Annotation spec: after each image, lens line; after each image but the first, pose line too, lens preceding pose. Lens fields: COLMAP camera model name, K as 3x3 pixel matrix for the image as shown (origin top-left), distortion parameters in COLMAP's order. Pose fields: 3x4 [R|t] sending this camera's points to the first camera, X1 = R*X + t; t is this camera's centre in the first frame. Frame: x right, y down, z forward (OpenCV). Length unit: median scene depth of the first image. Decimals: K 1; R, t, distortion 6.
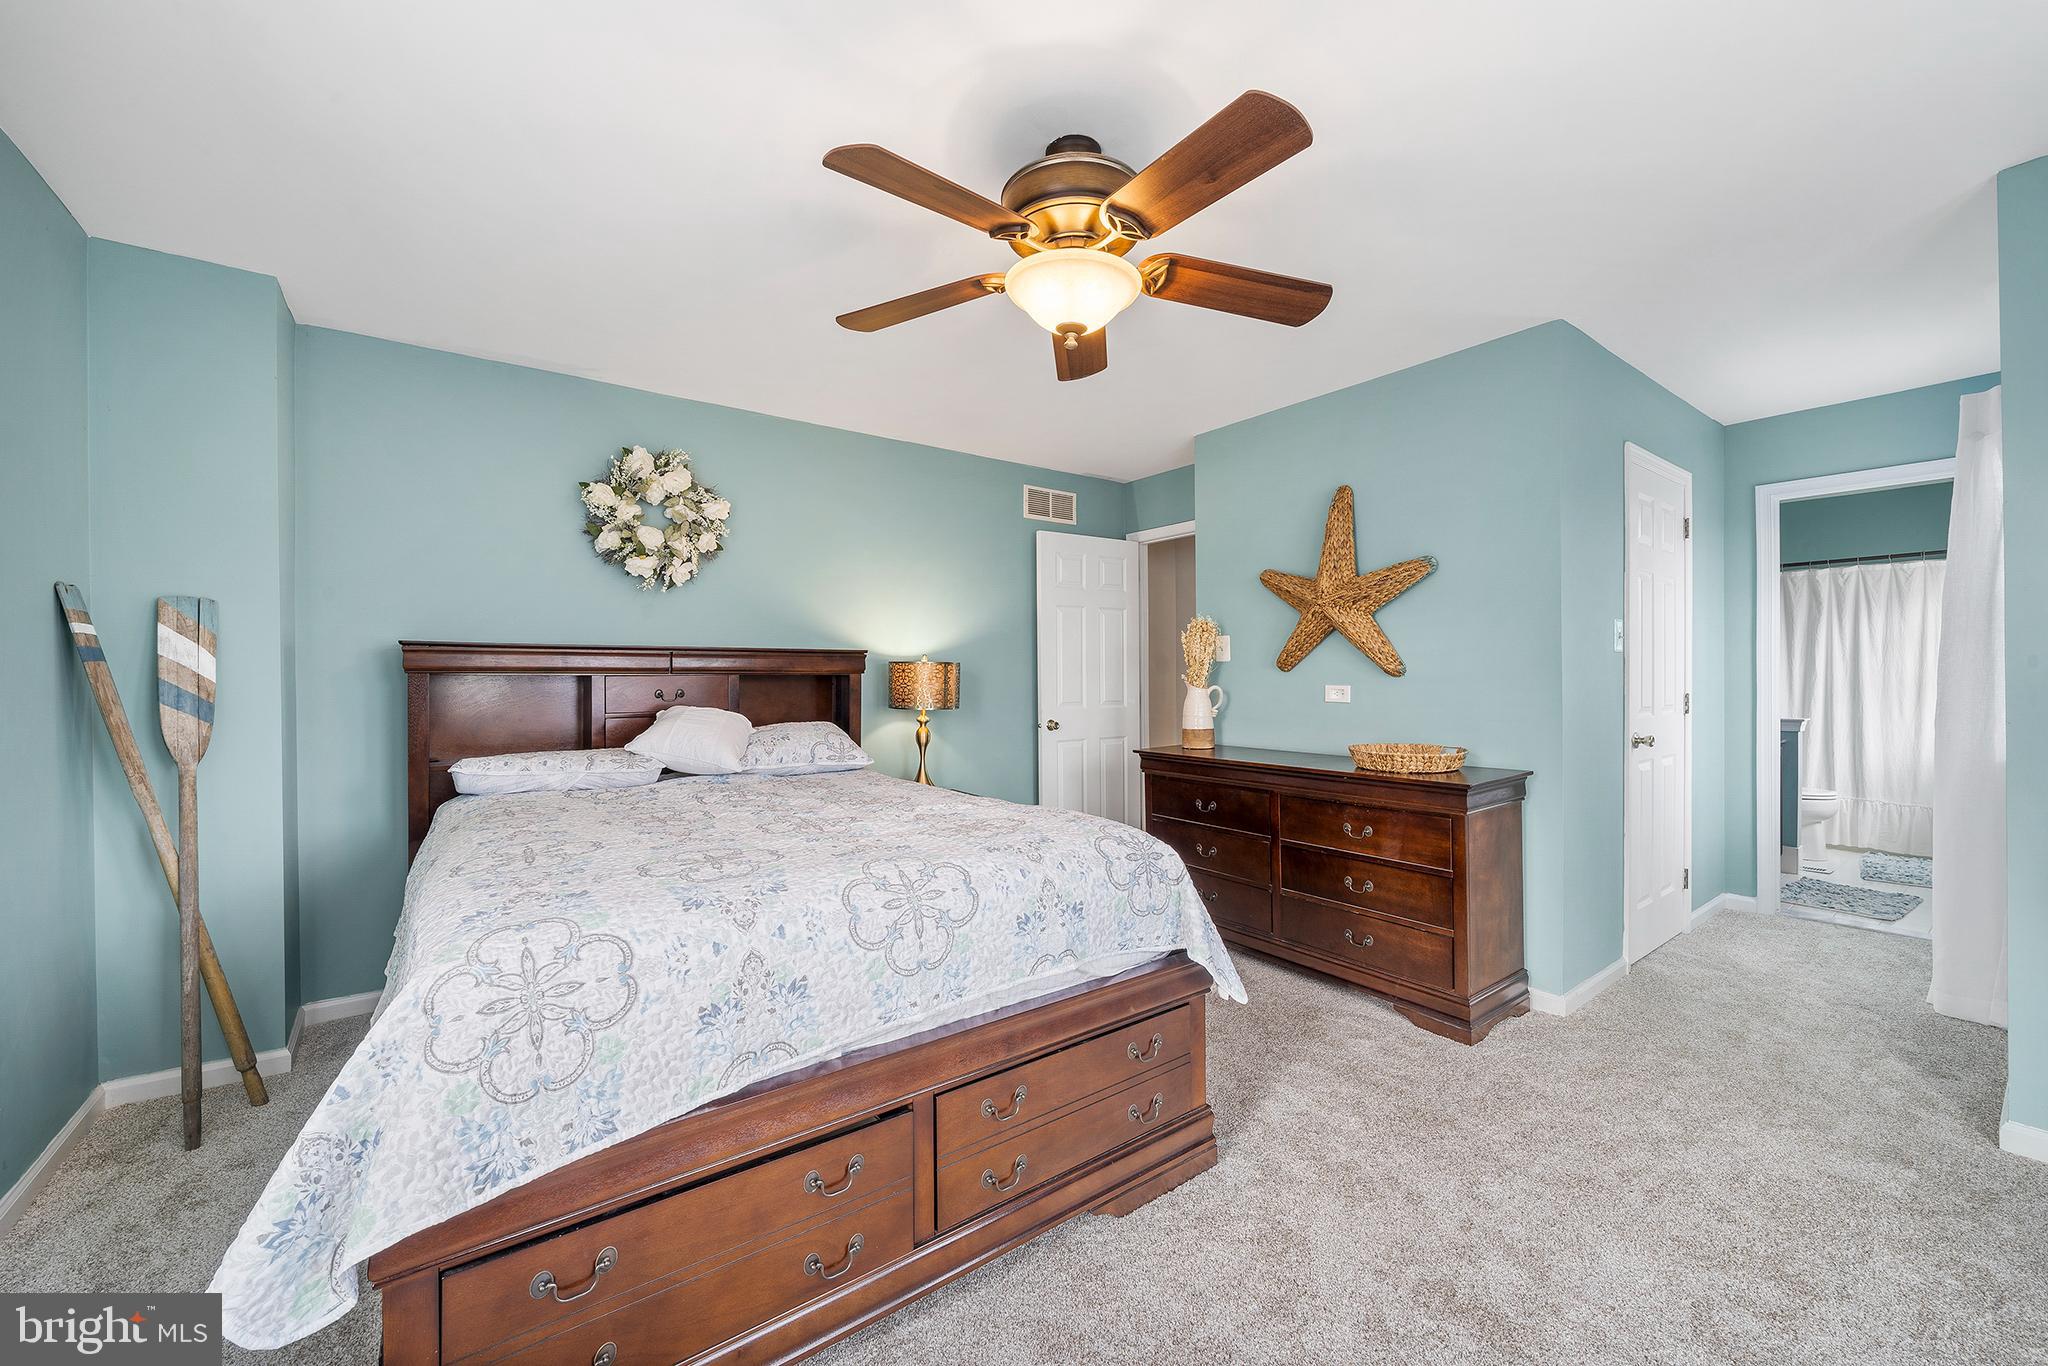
lens RADIAL K [[780.0, 0, 1026.0], [0, 780.0, 680.6], [0, 0, 1]] dist [-0.006428, 0.000077]
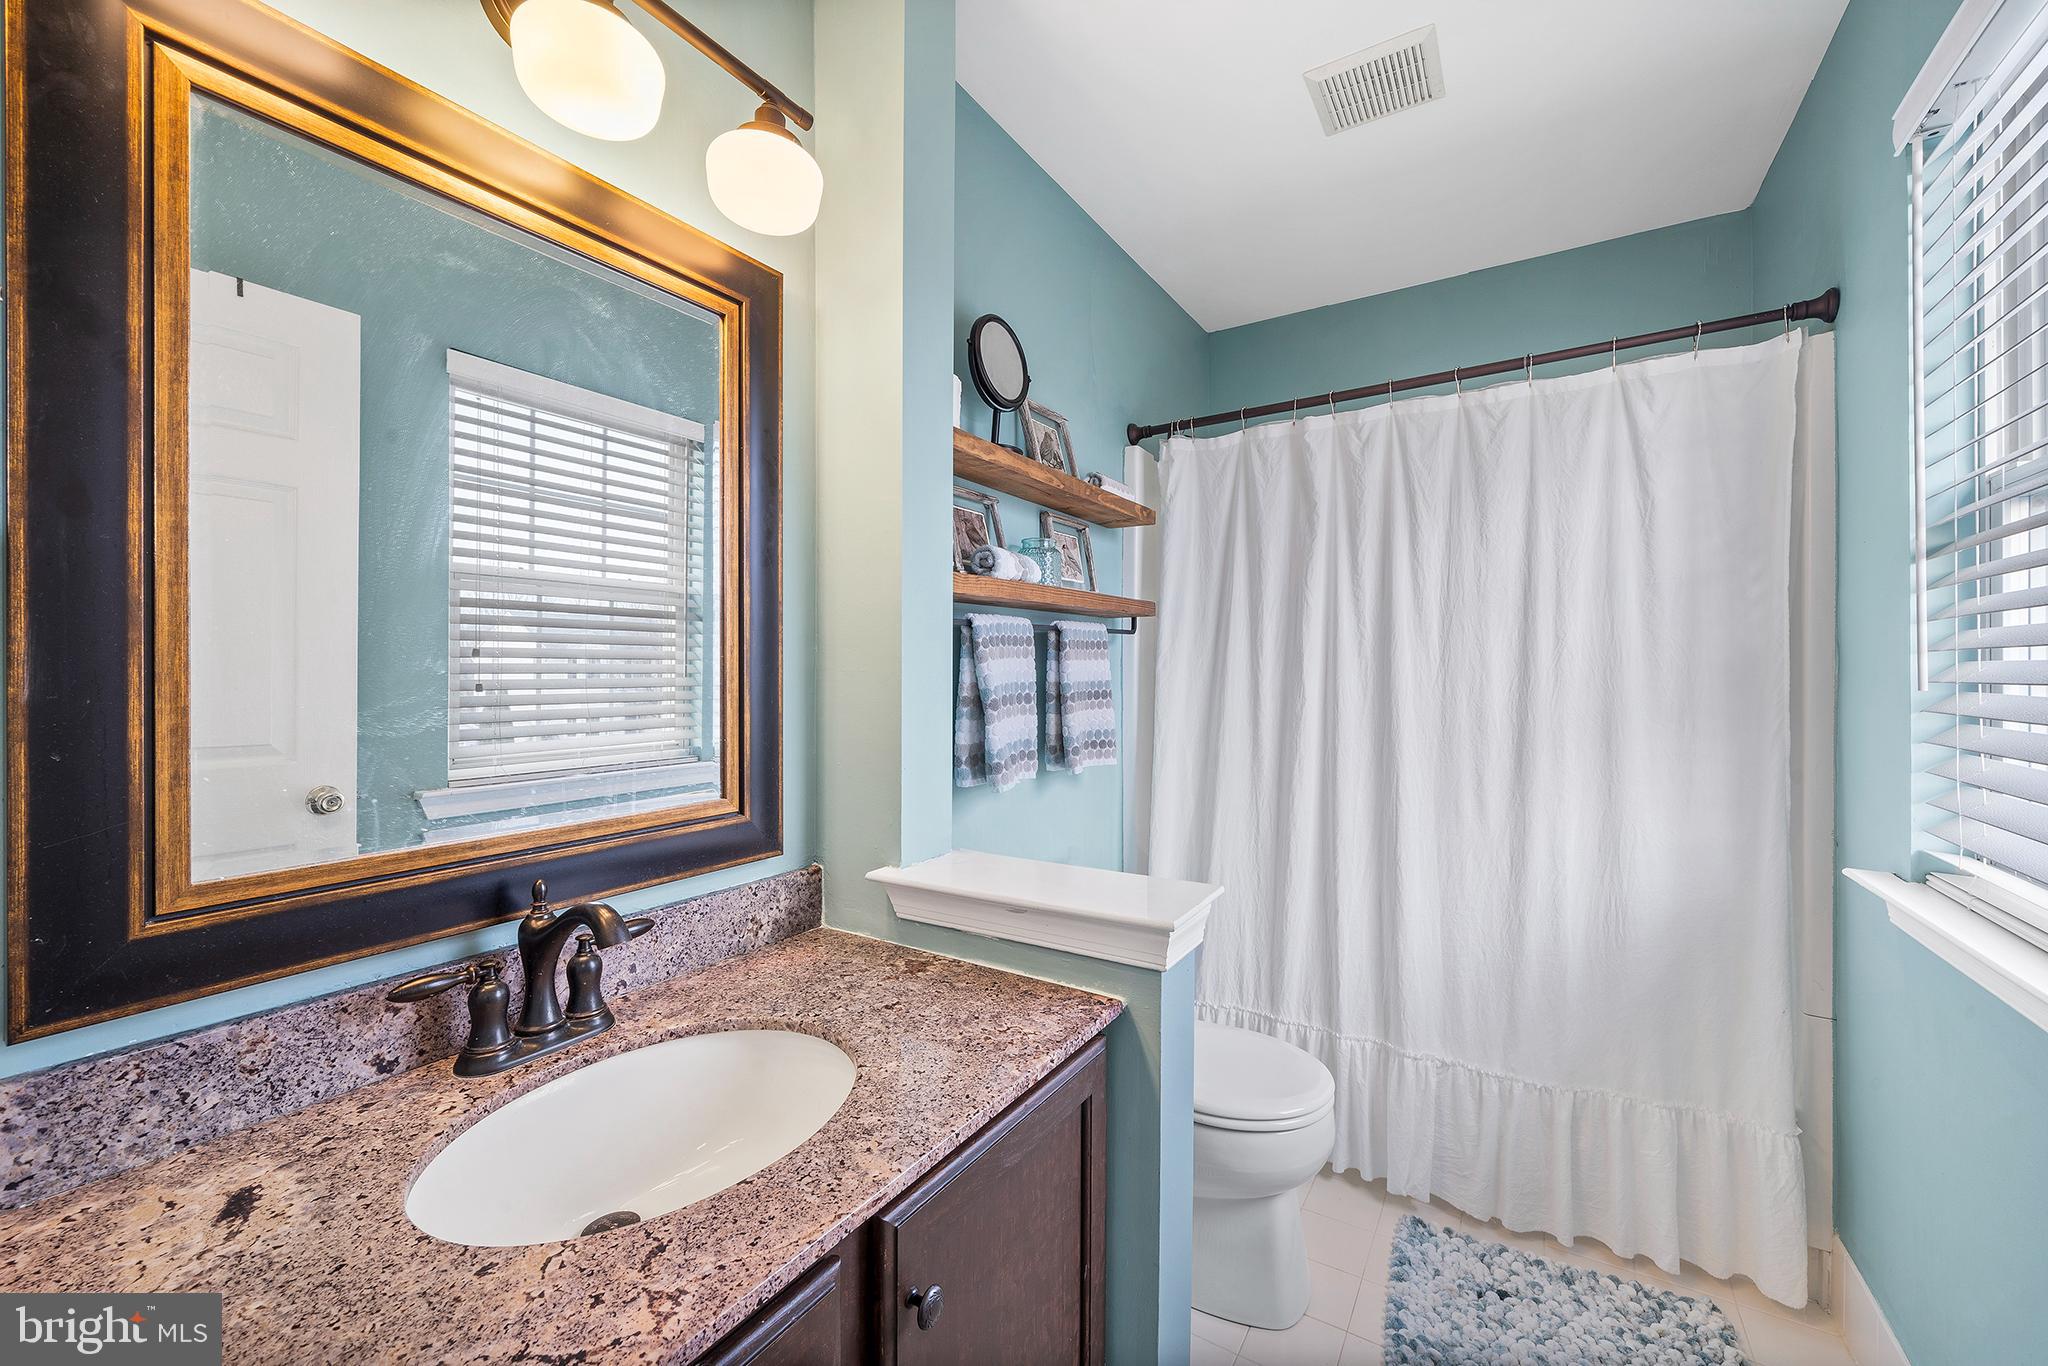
lens RADIAL K [[815.2, 0, 1021.7], [0, 815.2, 676.4], [0, 0, 1]] dist [-0.000644, -0.000030]
pose [[0.933667, 0.001208, 0.358139, 0.787718], [-0.001698, 0.999998, 0.001052, -0.018438], [-0.358137, -0.001590, 0.933668, 0.714535]]
